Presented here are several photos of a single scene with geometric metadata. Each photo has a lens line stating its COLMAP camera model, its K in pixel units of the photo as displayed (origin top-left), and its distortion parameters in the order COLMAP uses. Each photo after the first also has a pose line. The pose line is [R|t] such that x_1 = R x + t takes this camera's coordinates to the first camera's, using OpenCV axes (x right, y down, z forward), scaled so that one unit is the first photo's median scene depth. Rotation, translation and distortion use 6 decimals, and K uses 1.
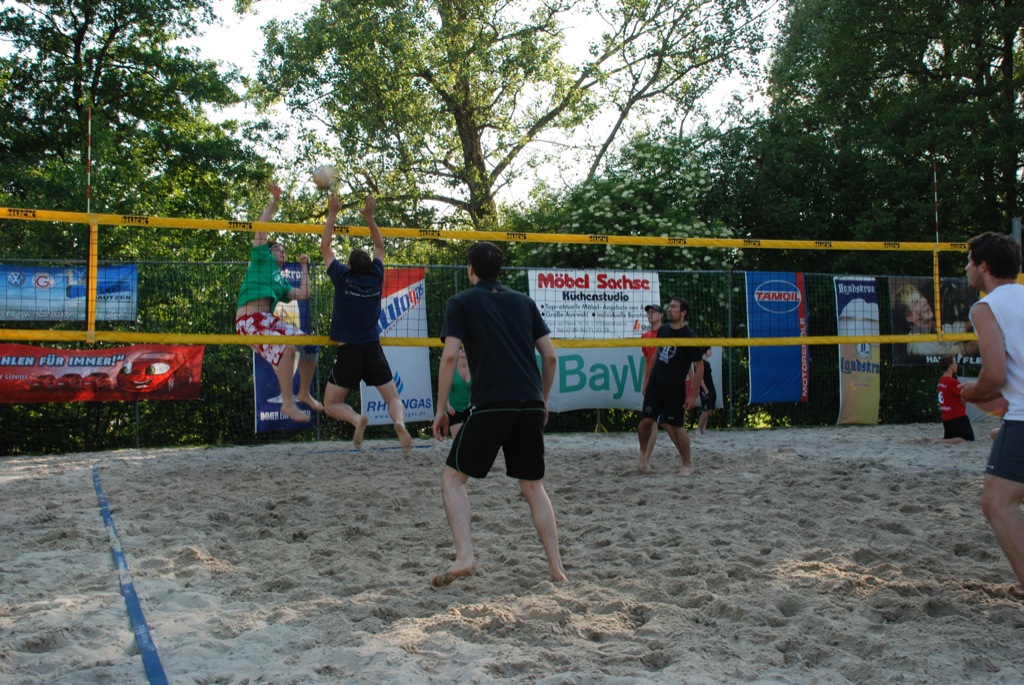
lens RADIAL K [[1169.6, 0, 510.1], [0, 1169.6, 339.5], [0, 0, 1]] dist [0.065428, 0.000000]
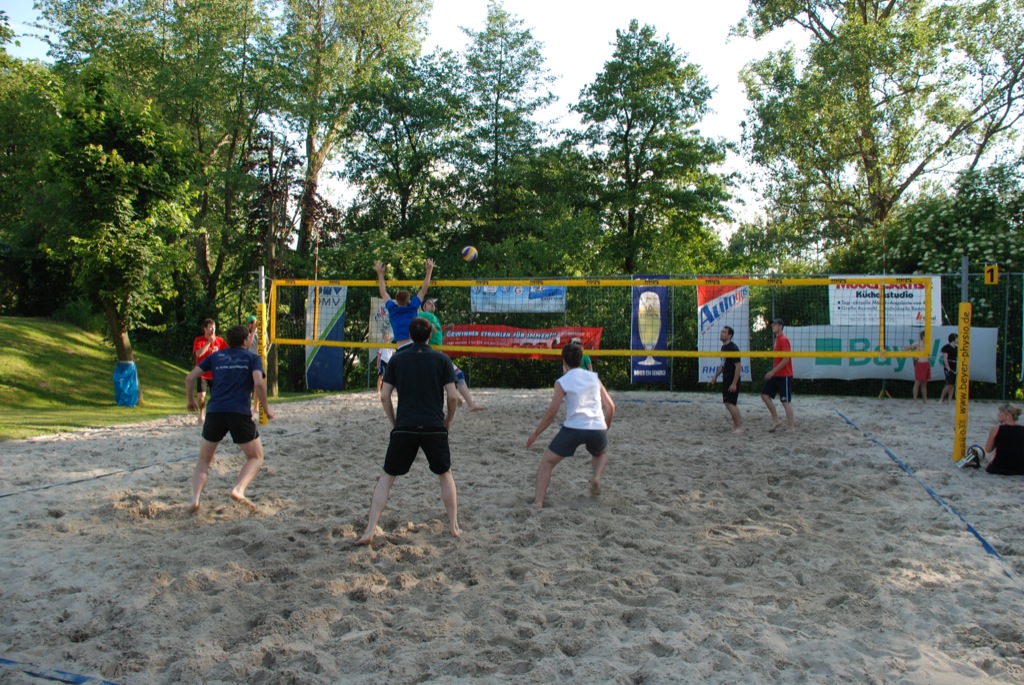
lens RADIAL K [[785.5, 0, 510.9], [0, 785.5, 339.5], [0, 0, 1]] dist [-0.158236, 0.087967]
pose [[0.788541, 0.031264, -0.614187, 0.251153], [-0.001577, 0.998807, 0.048817, -0.025415], [0.614980, -0.037525, 0.787649, 0.047635]]
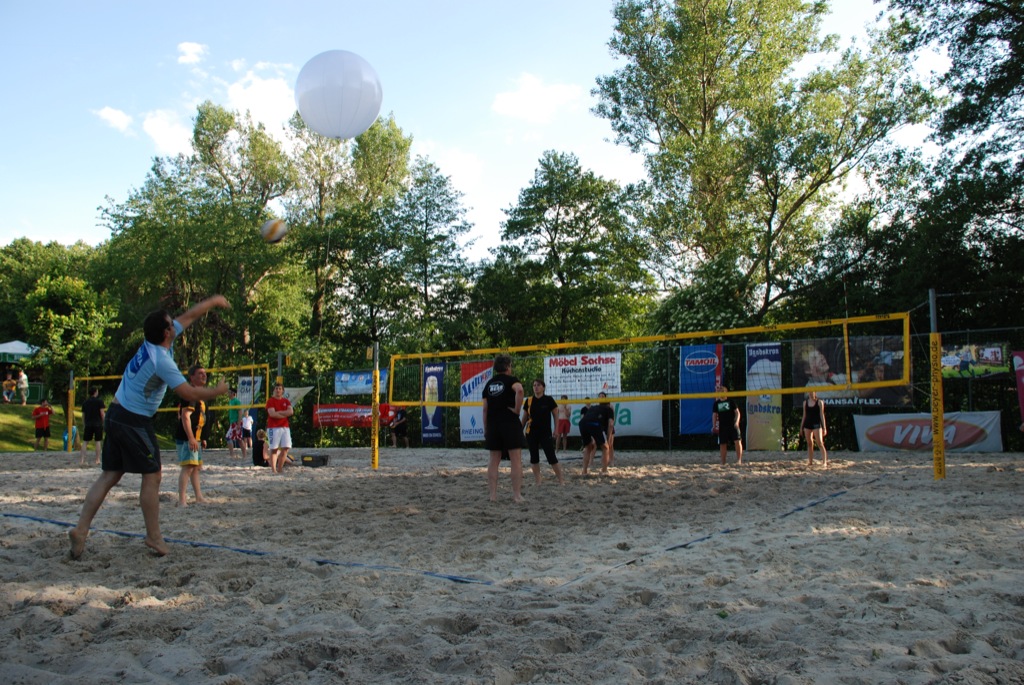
lens RADIAL K [[785.5, 0, 504.7], [0, 785.5, 352.2], [0, 0, 1]] dist [-0.158236, 0.087967]
pose [[0.575816, -0.063733, -0.815091, 0.869385], [0.031914, 0.997949, -0.055485, -0.002518], [0.816956, 0.005936, 0.576669, 0.233287]]
